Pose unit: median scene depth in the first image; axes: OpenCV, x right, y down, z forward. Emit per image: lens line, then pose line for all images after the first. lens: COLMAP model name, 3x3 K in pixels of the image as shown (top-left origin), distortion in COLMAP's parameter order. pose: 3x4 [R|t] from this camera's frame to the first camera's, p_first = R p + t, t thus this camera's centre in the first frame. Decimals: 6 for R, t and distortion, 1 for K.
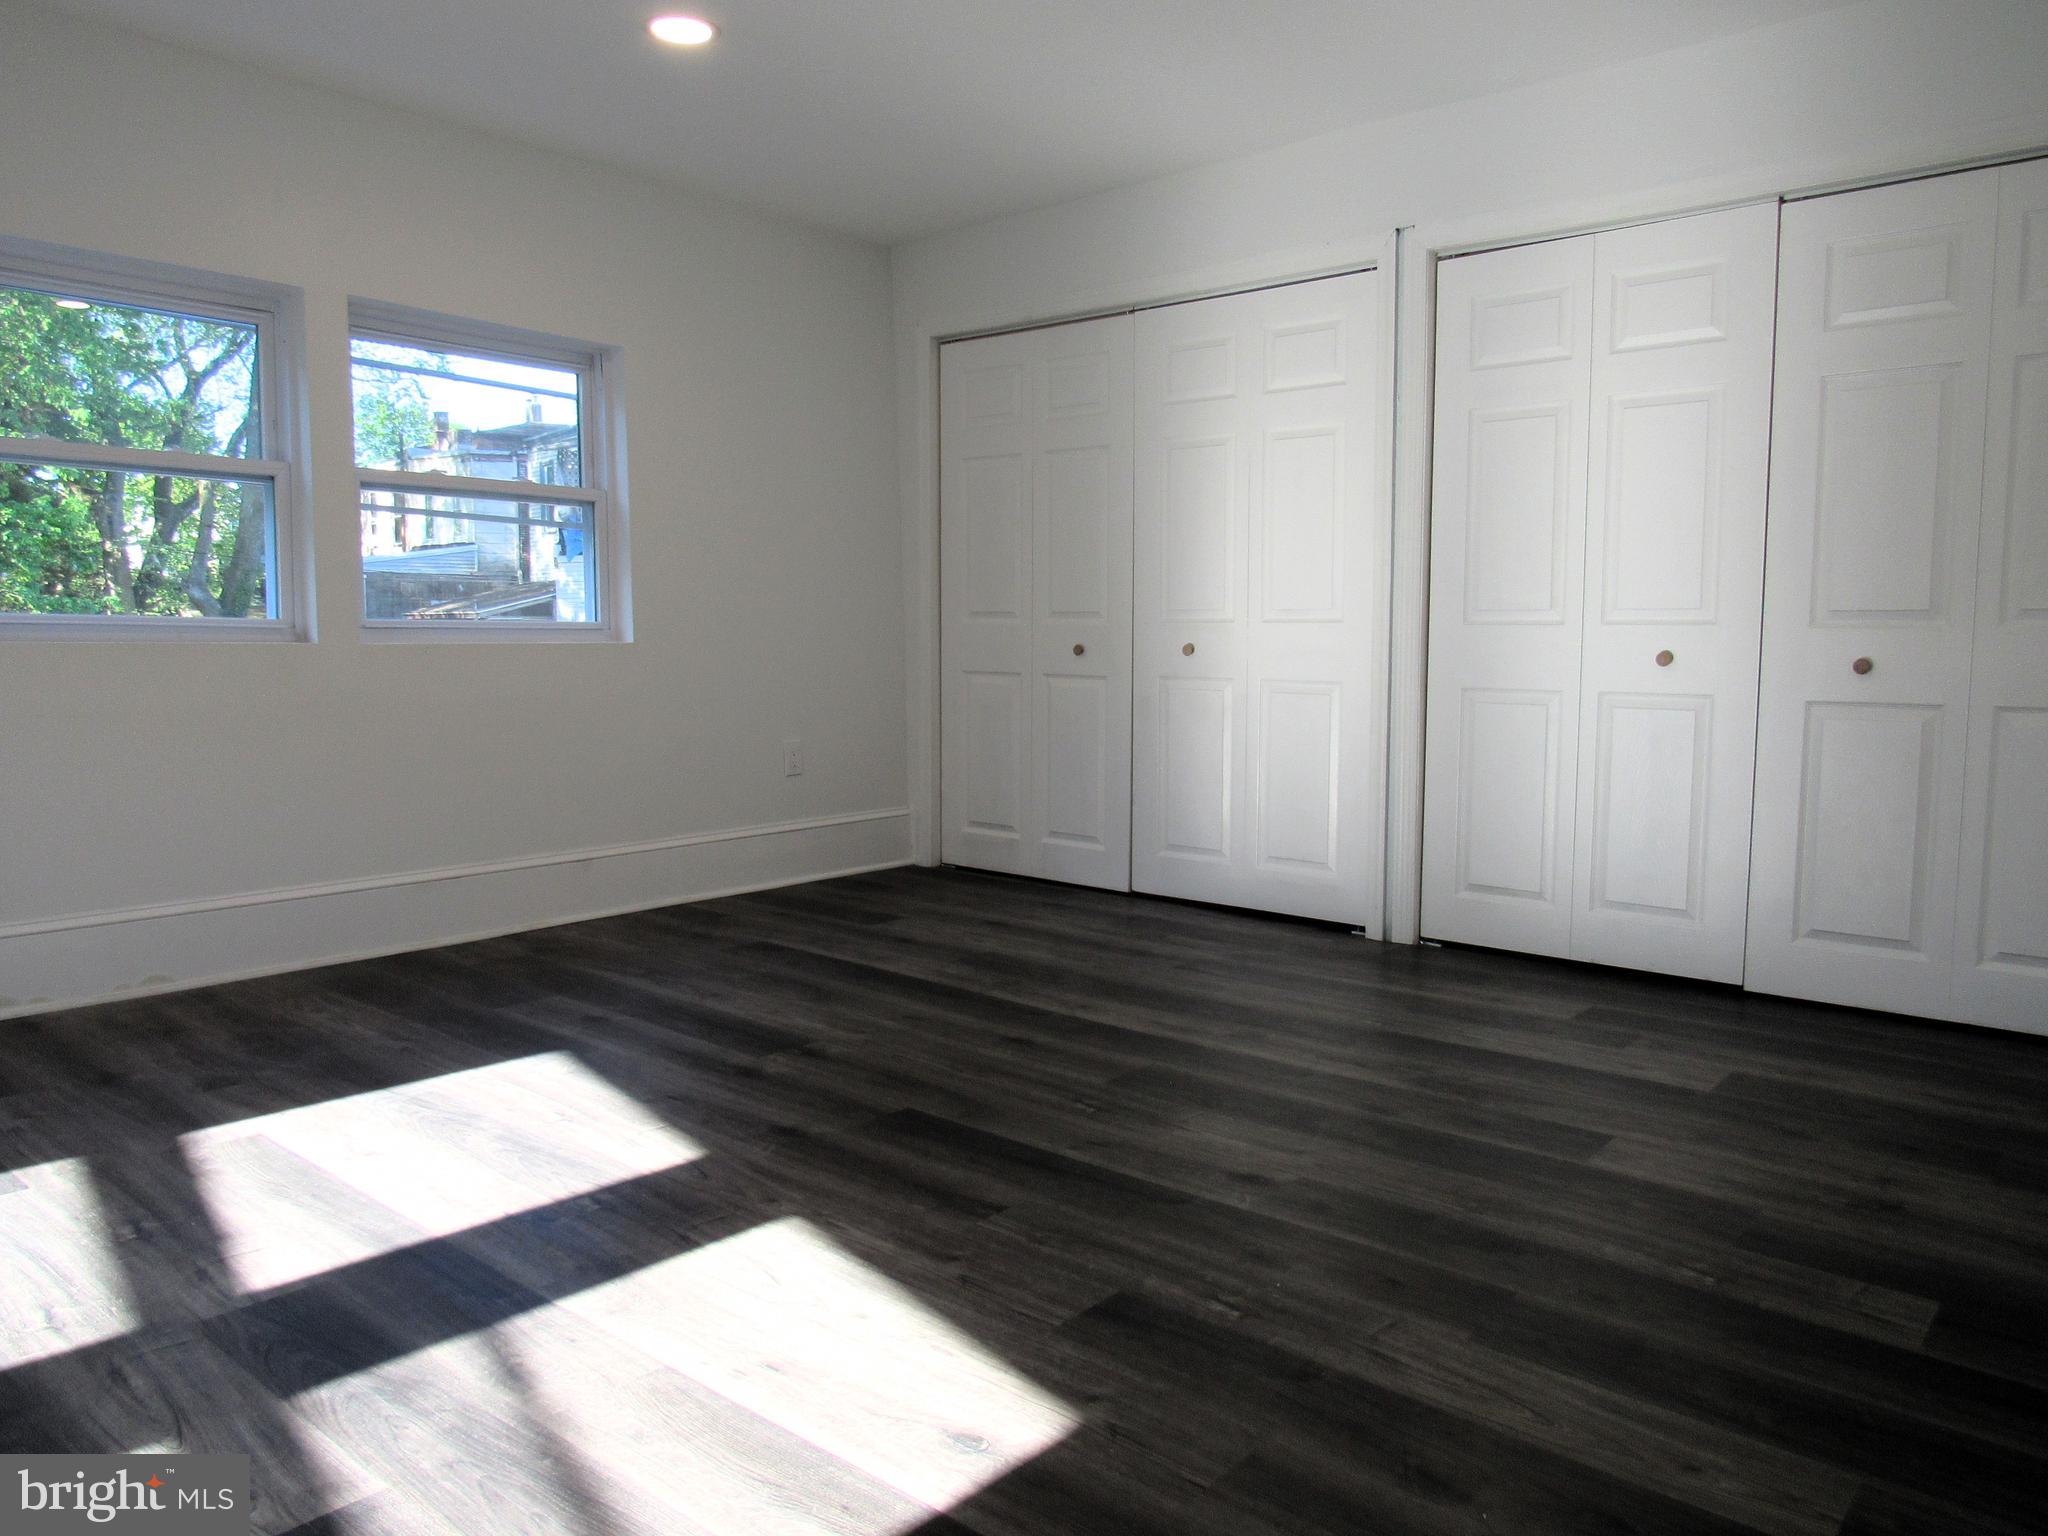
lens RADIAL K [[1477.7, 0, 1024.0], [0, 1477.7, 768.0], [0, 0, 1]] dist [-0.030513, 0.001966]
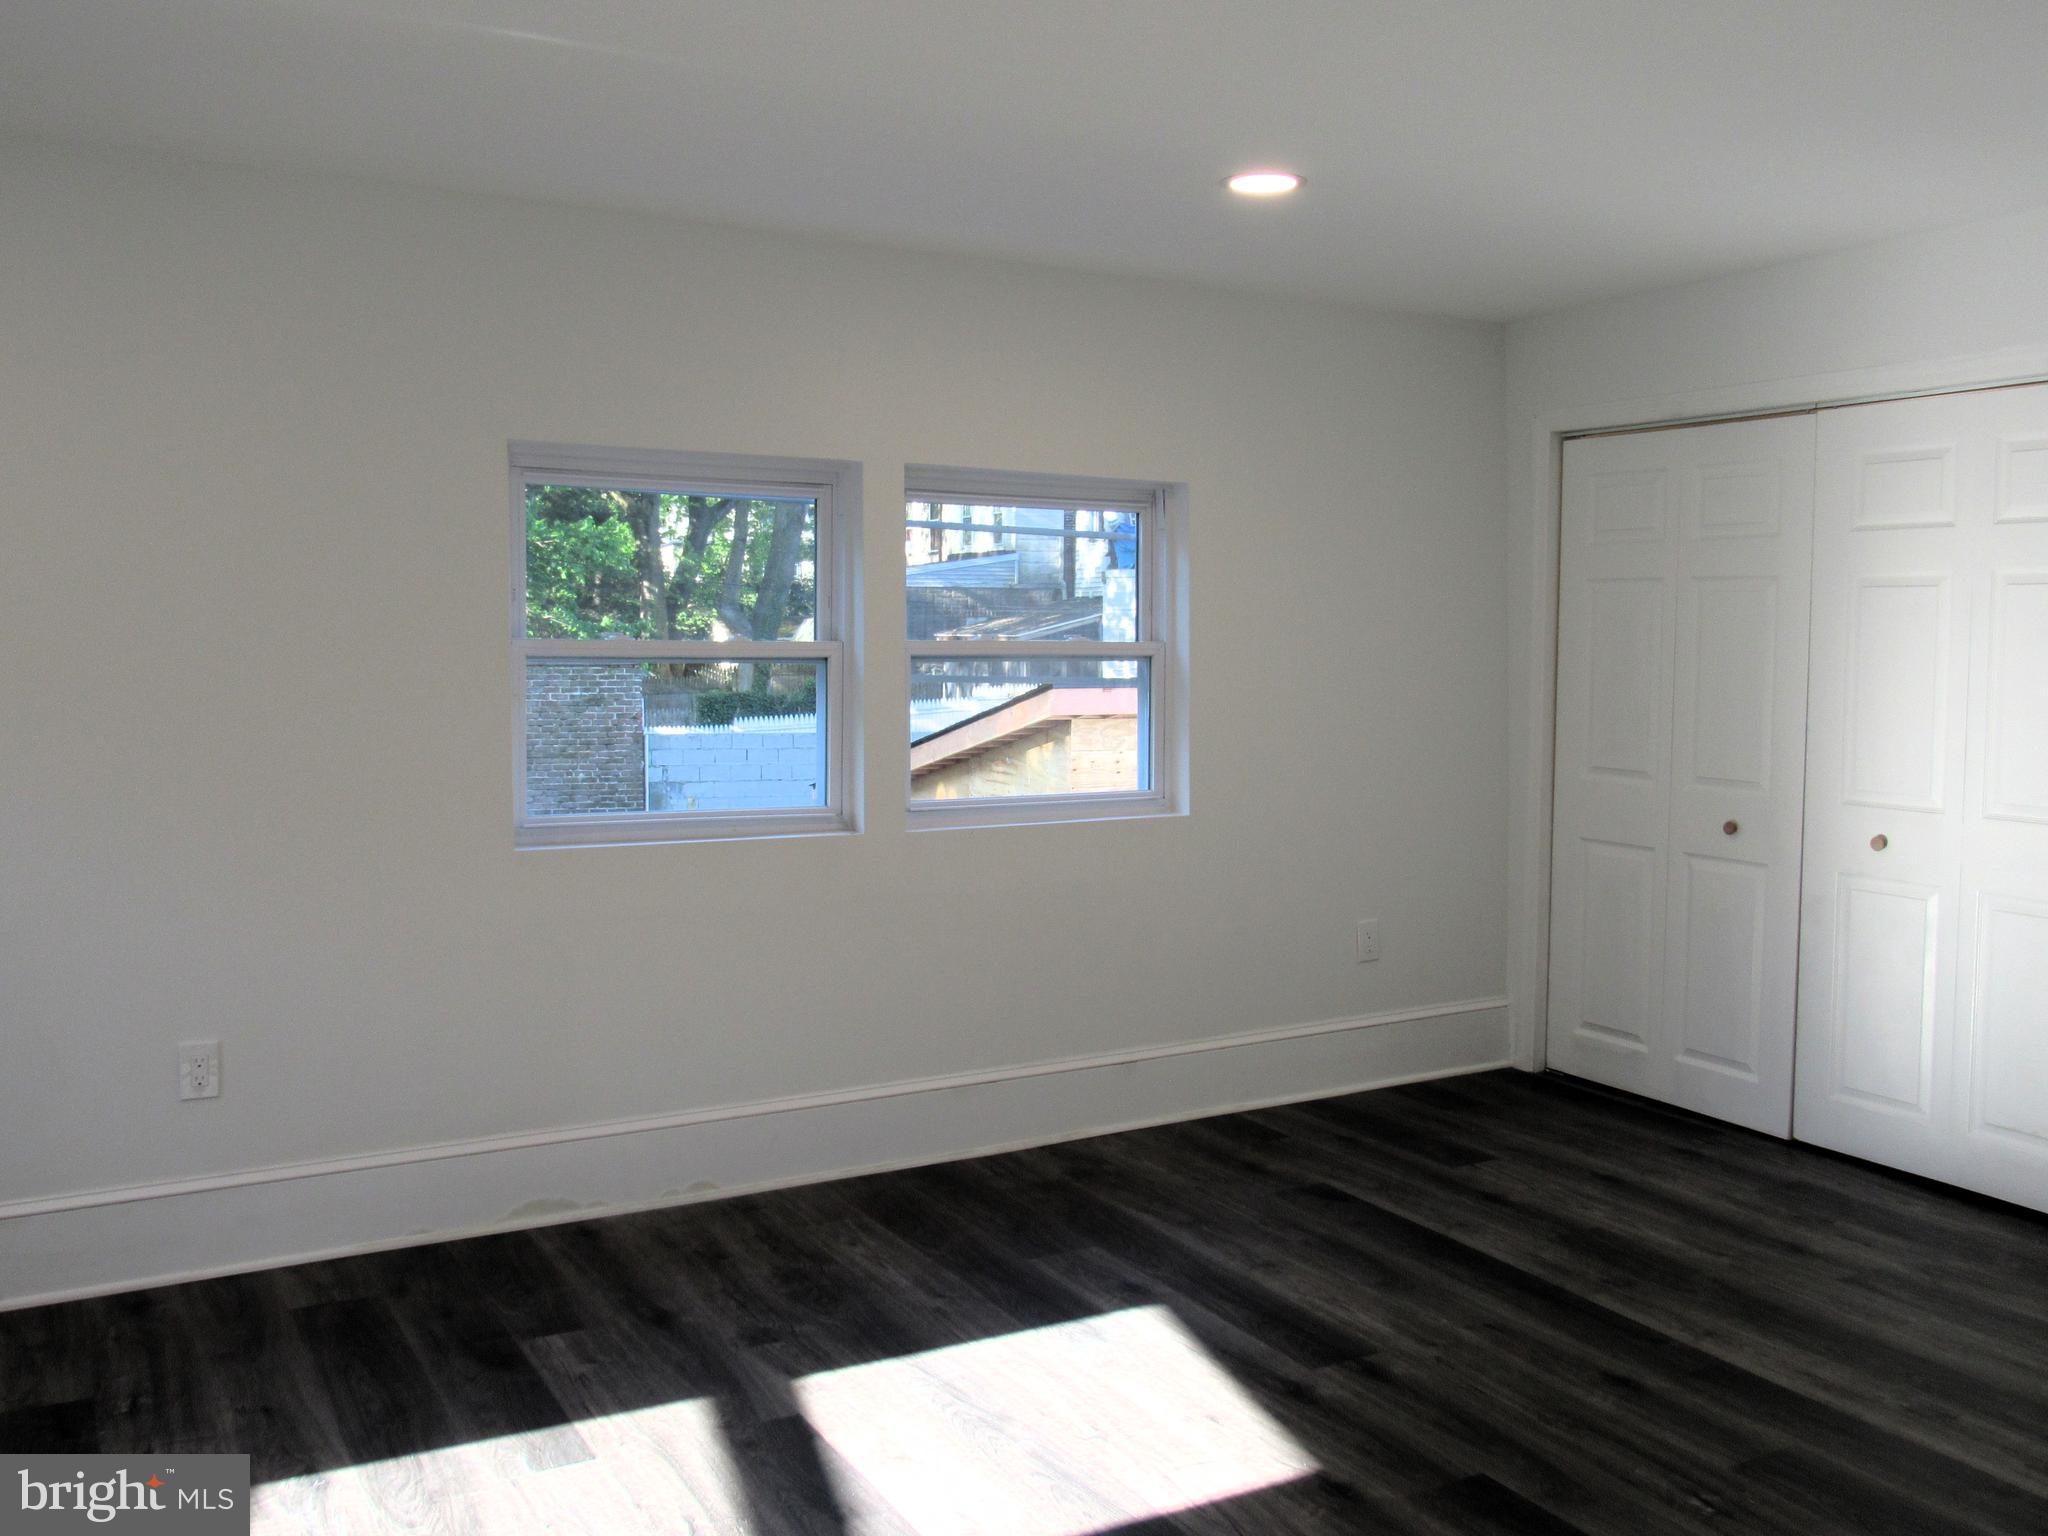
lens RADIAL K [[1809.5, 0, 1024.0], [0, 1809.5, 768.0], [0, 0, 1]] dist [-0.037507, 0.059024]
pose [[0.939617, 0.026896, -0.341169, 0.011495], [-0.034390, 0.999281, -0.015937, -0.100958], [0.340495, 0.026708, 0.939867, -0.057271]]
